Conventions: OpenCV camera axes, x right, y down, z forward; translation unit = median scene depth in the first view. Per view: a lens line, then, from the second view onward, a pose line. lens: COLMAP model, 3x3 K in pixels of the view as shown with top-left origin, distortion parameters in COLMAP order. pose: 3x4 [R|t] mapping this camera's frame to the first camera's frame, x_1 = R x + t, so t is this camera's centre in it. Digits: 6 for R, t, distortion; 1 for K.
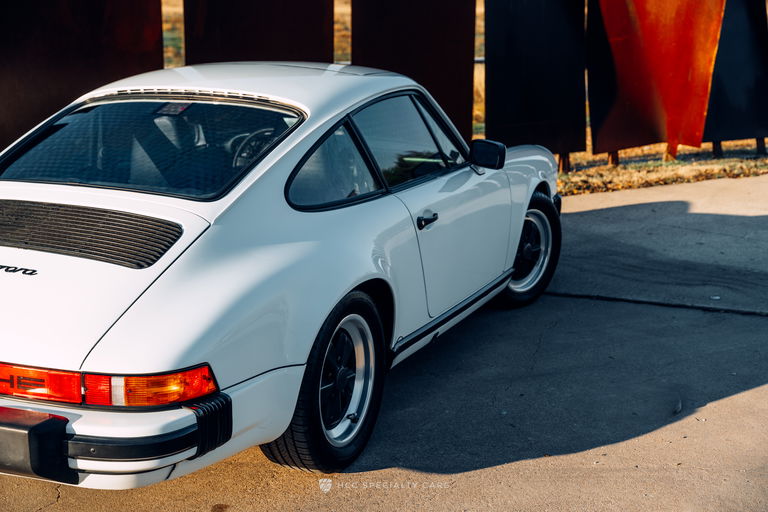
lens RADIAL K [[1049.4, 0, 409.3], [0, 1049.4, 258.2], [0, 0, 1]] dist [-0.028105, 0.000000]
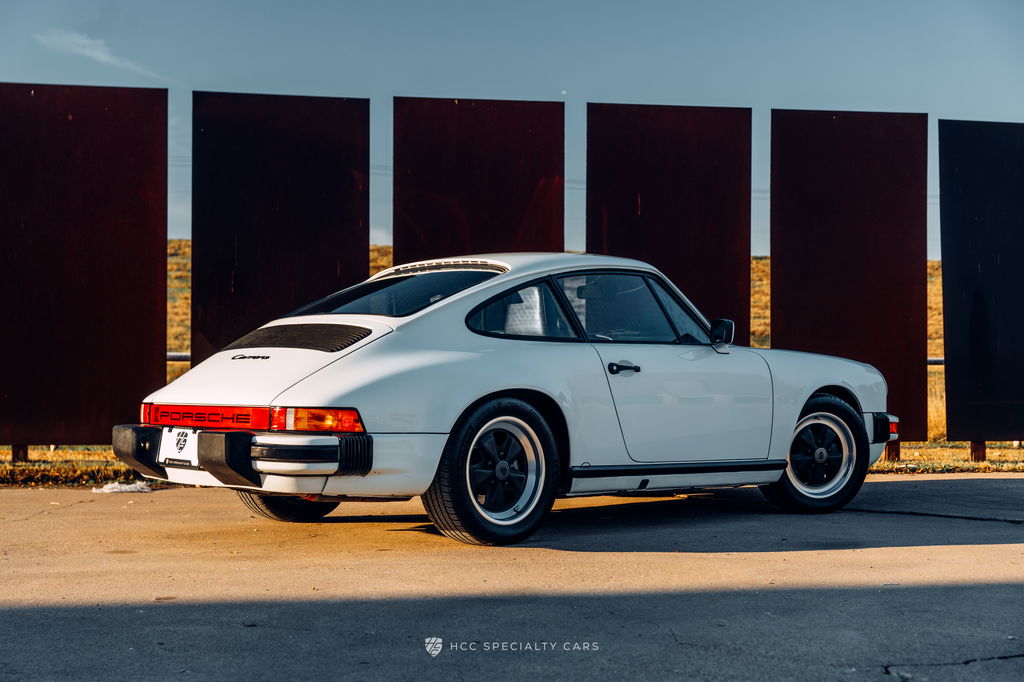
lens RADIAL K [[1399.2, 0, 510.5], [0, 1399.2, 340.5], [0, 0, 1]] dist [-0.028105, 0.000000]
pose [[0.914748, -0.024250, -0.403296, 0.699598], [-0.078648, 0.968414, -0.236618, 0.409705], [0.396296, 0.248164, 0.883948, -0.543525]]
